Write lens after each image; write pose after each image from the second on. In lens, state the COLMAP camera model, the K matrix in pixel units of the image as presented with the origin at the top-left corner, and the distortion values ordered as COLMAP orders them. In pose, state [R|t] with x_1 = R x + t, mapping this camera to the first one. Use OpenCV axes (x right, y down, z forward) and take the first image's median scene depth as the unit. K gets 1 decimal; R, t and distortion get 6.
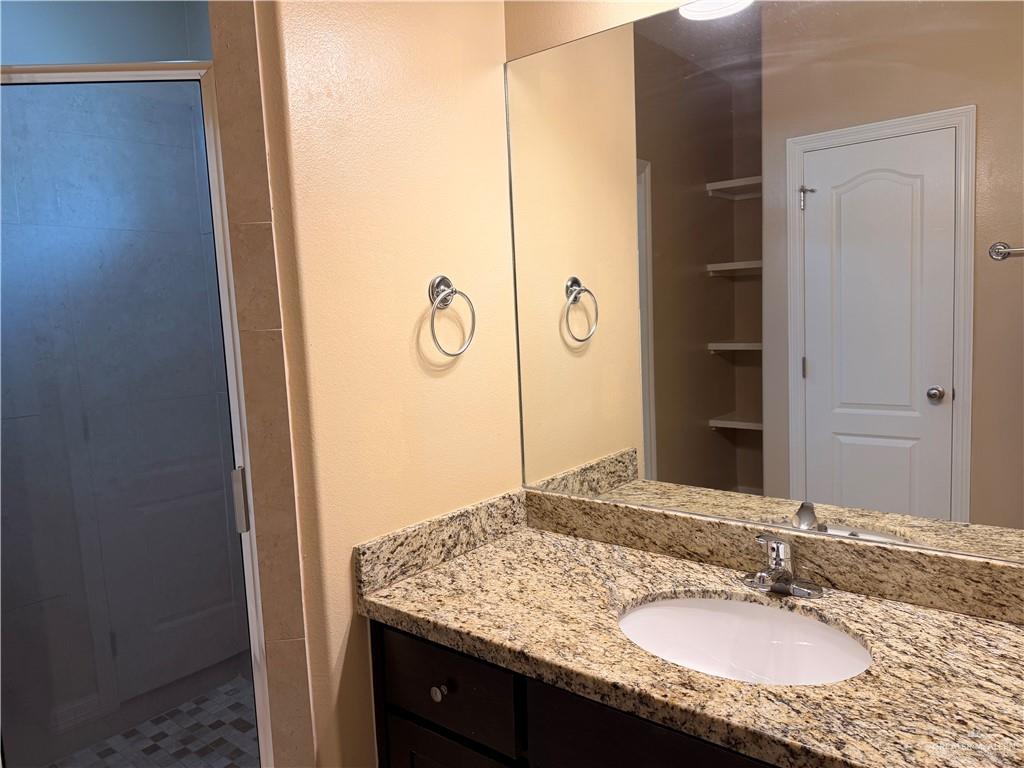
lens RADIAL K [[714.3, 0, 510.6], [0, 714.3, 382.2], [0, 0, 1]] dist [0.029969, -0.038029]
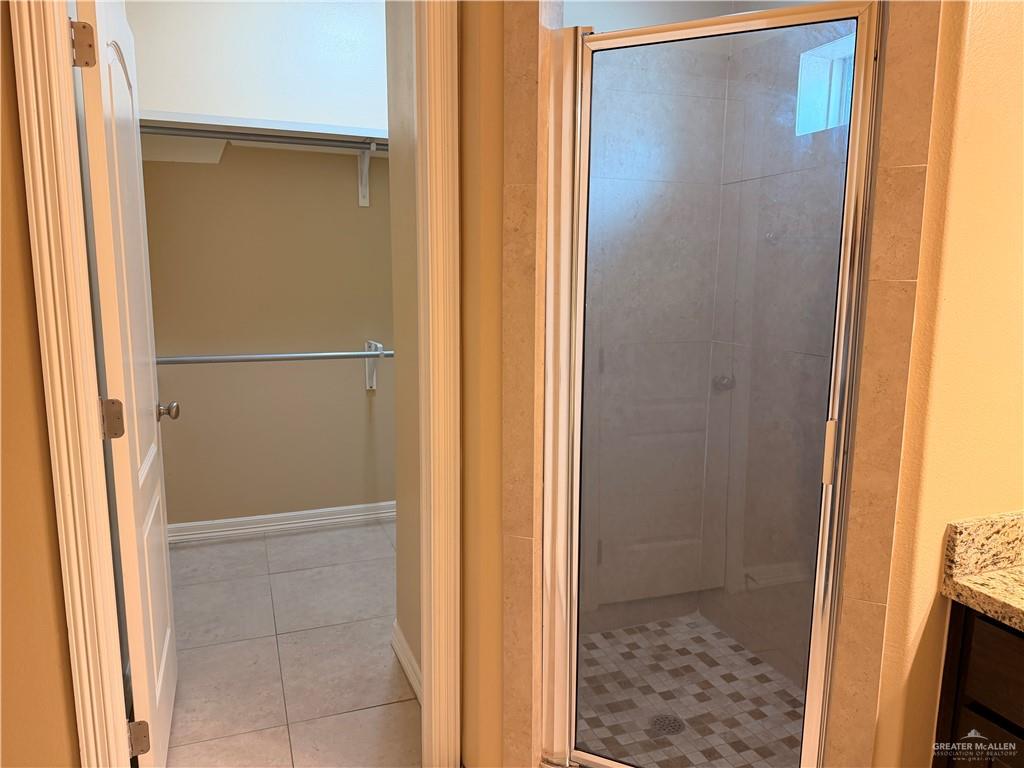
lens RADIAL K [[714.3, 0, 509.3], [0, 714.3, 382.6], [0, 0, 1]] dist [0.029969, -0.038029]
pose [[0.868352, 0.130745, -0.478404, -0.276871], [-0.103622, 0.991165, 0.082795, 0.031179], [0.485002, -0.022322, 0.874228, -0.073309]]
